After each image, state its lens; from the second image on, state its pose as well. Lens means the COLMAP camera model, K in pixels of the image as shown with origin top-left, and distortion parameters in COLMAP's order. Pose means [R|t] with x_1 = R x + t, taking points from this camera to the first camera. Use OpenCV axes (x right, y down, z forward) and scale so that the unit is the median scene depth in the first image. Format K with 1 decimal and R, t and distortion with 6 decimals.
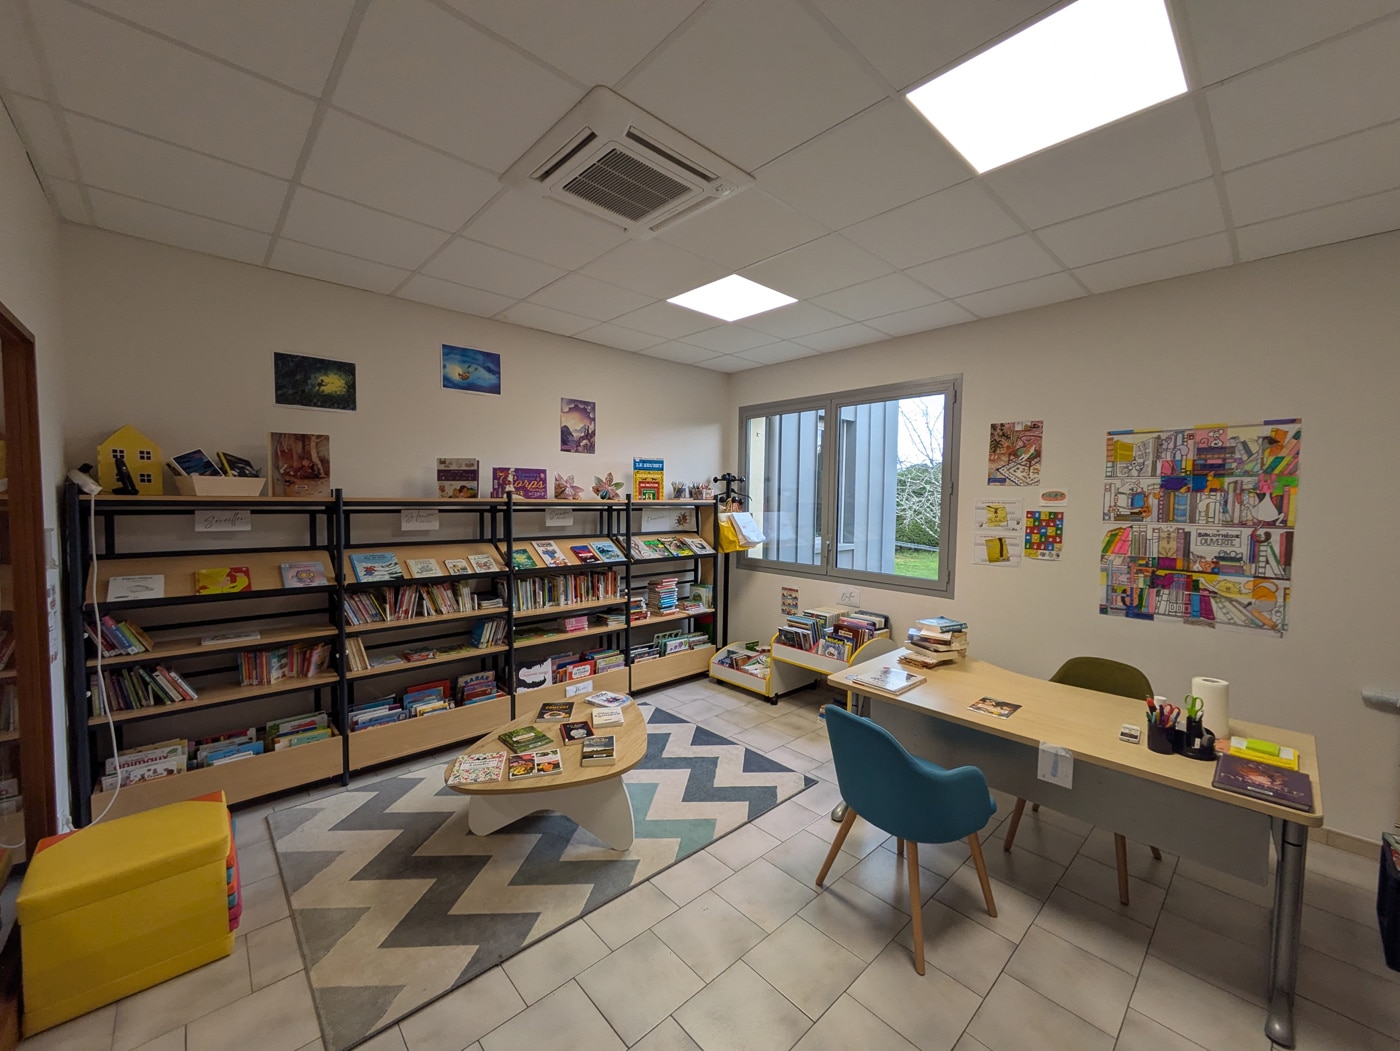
lens RADIAL K [[558.0, 0, 709.5], [0, 558.0, 521.2], [0, 0, 1]] dist [-0.000197, 0.000095]
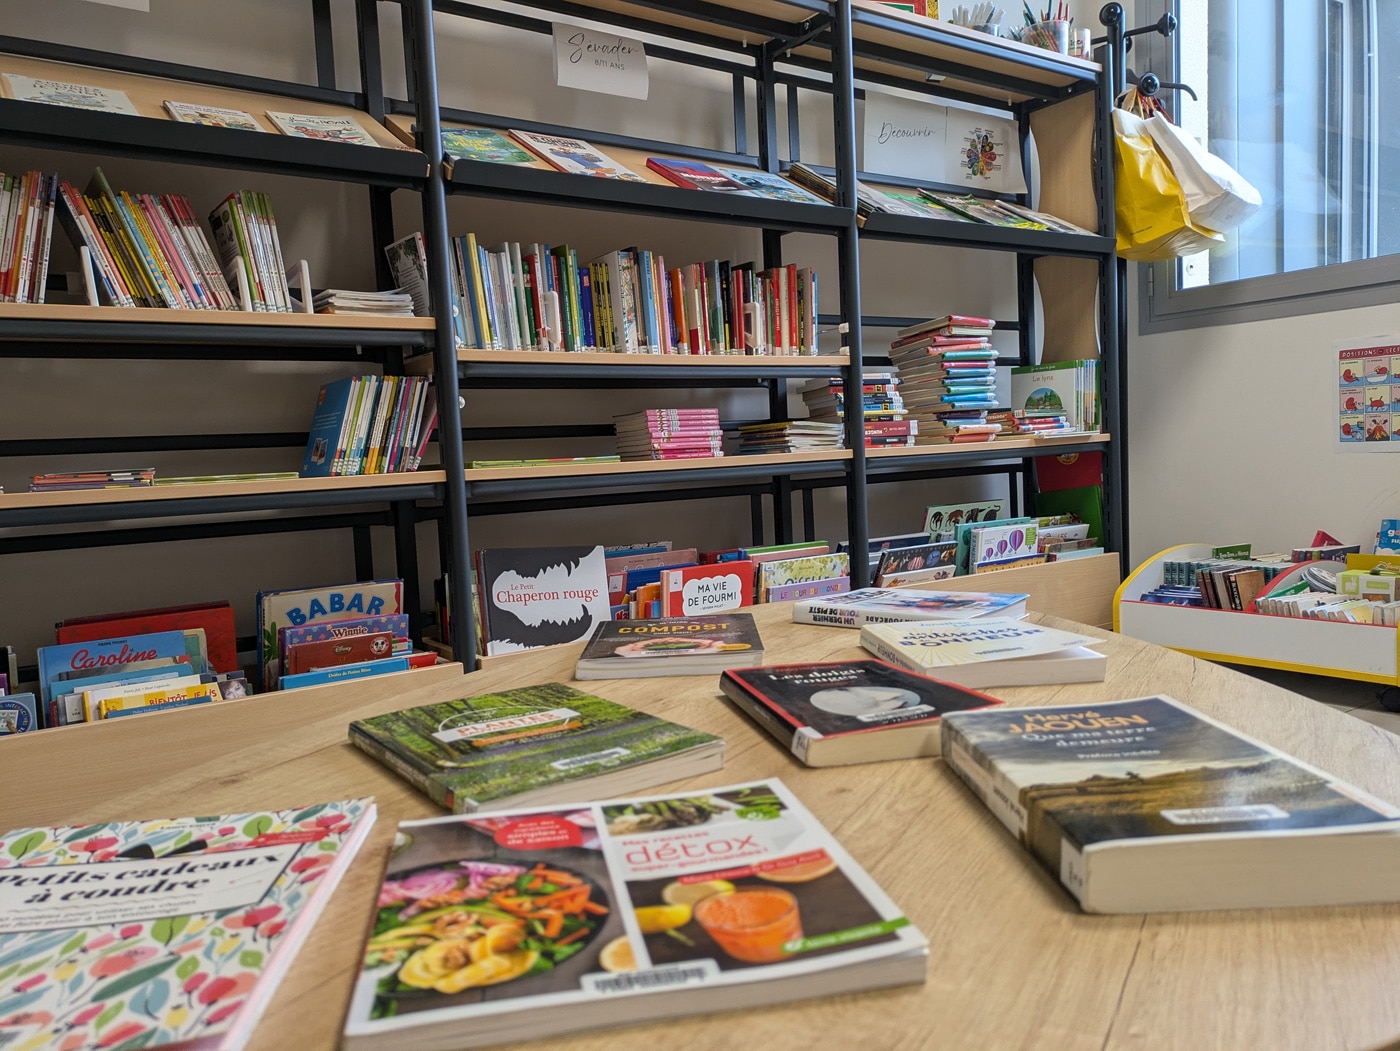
lens RADIAL K [[1026.4, 0, 693.2], [0, 1026.4, 527.0], [0, 0, 1]] dist [0.028398, -0.010681]
pose [[0.988099, -0.049241, -0.145722, -0.064321], [0.052849, 0.998382, 0.020991, 0.087999], [0.144453, -0.028442, 0.989103, 0.196316]]
